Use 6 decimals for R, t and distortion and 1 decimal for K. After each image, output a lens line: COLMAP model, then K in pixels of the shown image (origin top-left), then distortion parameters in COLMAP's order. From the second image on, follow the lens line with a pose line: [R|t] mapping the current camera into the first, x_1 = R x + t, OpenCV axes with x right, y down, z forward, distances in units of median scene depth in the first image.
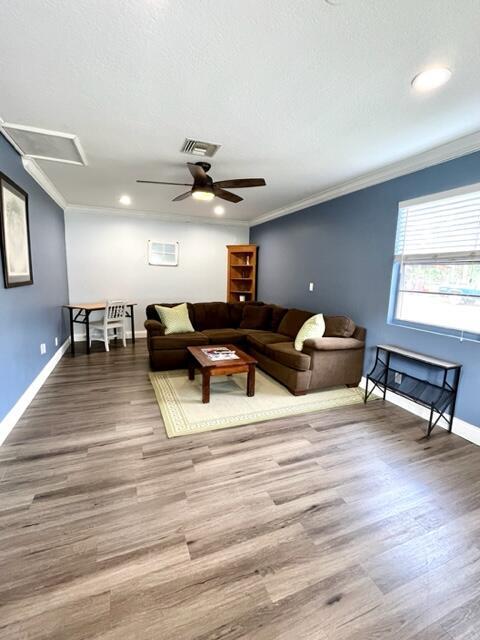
lens RADIAL K [[291.8, 0, 239.7], [0, 291.8, 317.6], [0, 0, 1]] dist [-0.003927, 0.000390]
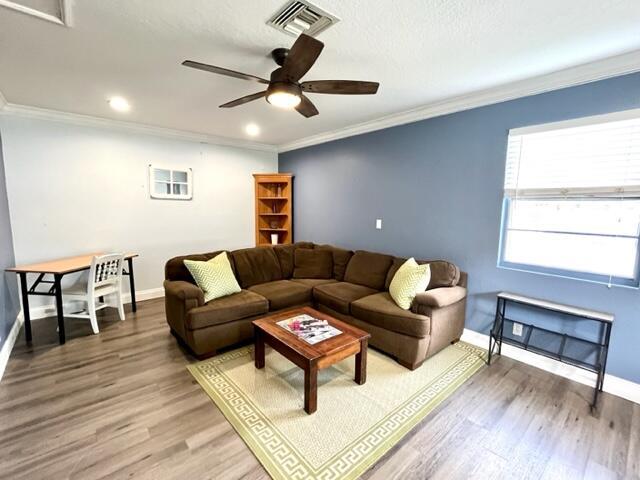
lens RADIAL K [[291.8, 0, 323.1], [0, 291.8, 239.0], [0, 0, 1]] dist [-0.003927, 0.000390]
pose [[0.946208, -0.050849, 0.319537, -0.251525], [0.059343, 0.998095, -0.016894, -0.075725], [-0.318069, 0.034948, 0.947423, 0.320443]]
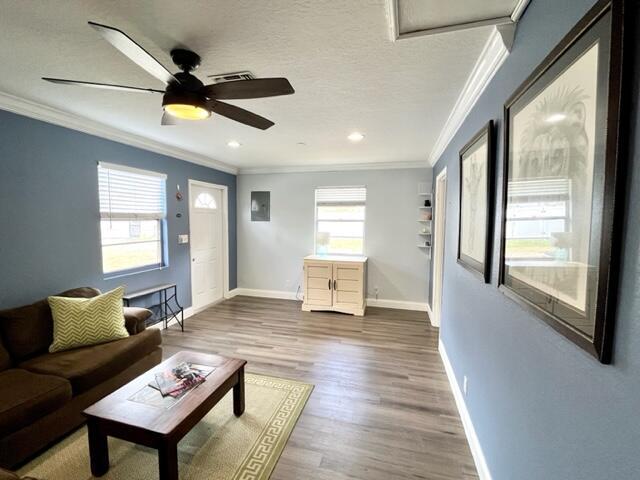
lens RADIAL K [[291.8, 0, 320.0], [0, 291.8, 239.3], [0, 0, 1]] dist [-0.003927, 0.000390]
pose [[-0.802271, -0.076806, 0.591999, -0.627207], [0.060981, 0.975956, 0.209262, -0.263919], [-0.593837, 0.203986, -0.778298, 1.242065]]
